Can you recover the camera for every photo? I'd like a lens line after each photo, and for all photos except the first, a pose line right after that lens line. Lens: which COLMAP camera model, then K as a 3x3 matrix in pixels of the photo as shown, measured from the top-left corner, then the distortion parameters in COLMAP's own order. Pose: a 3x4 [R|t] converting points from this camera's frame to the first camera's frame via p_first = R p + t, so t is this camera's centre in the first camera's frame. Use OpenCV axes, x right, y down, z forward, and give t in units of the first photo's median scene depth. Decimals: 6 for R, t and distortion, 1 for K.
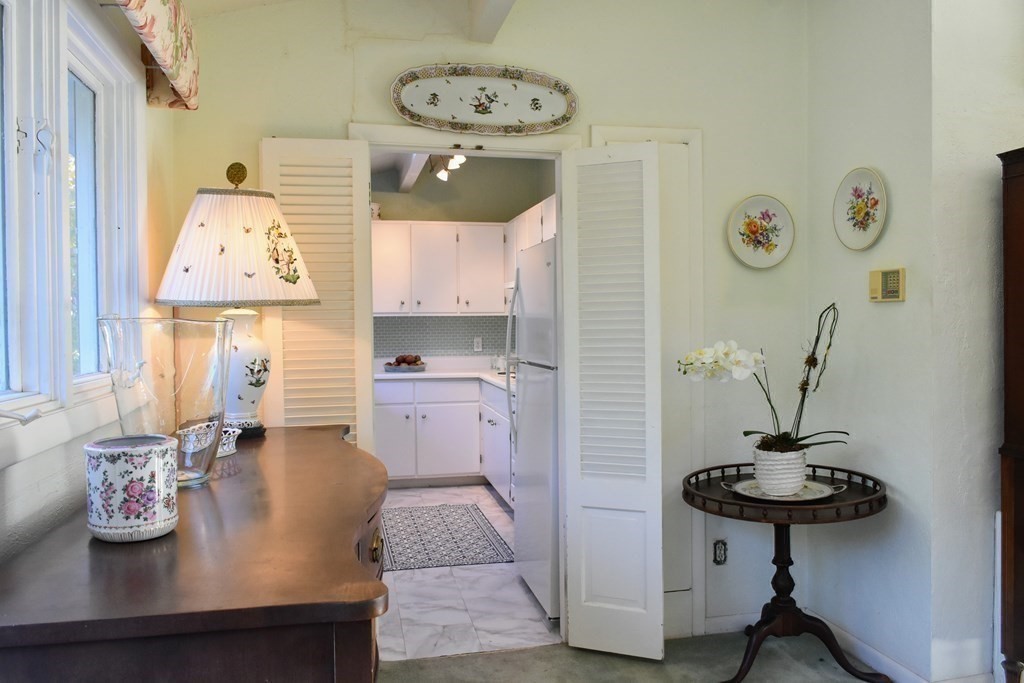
lens RADIAL K [[811.0, 0, 511.7], [0, 811.0, 339.5], [0, 0, 1]] dist [-0.036954, -0.000641]
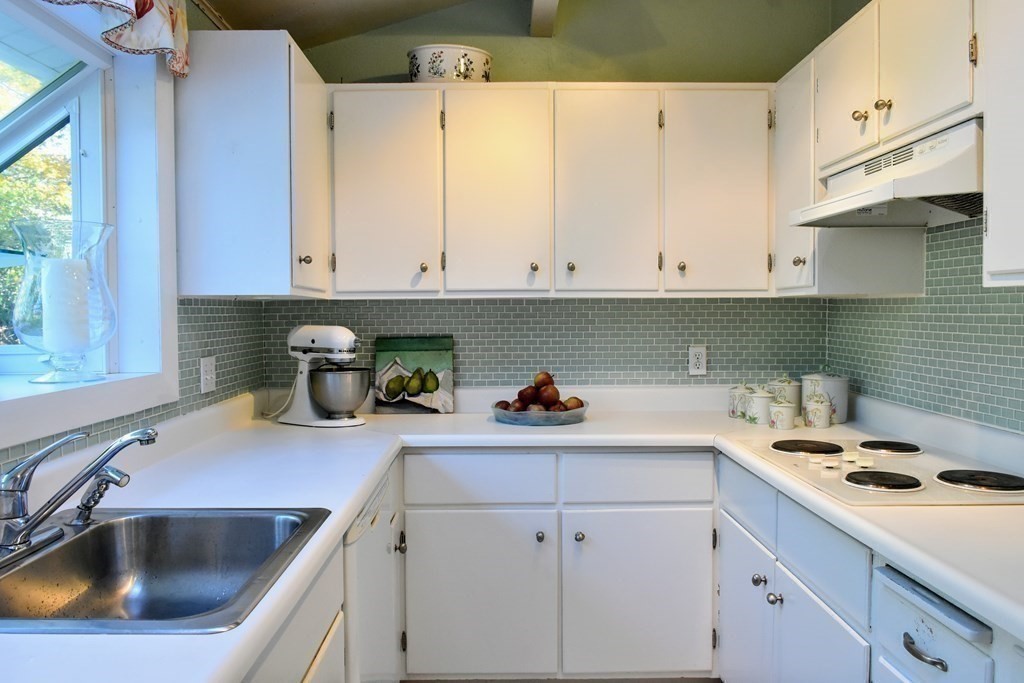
lens RADIAL K [[811.0, 0, 511.4], [0, 811.0, 341.7], [0, 0, 1]] dist [-0.036954, -0.000641]
pose [[0.980483, 0.011681, -0.196255, -0.059123], [-0.009035, 0.999856, 0.014373, -0.010928], [0.196395, -0.012320, 0.980447, 0.557931]]
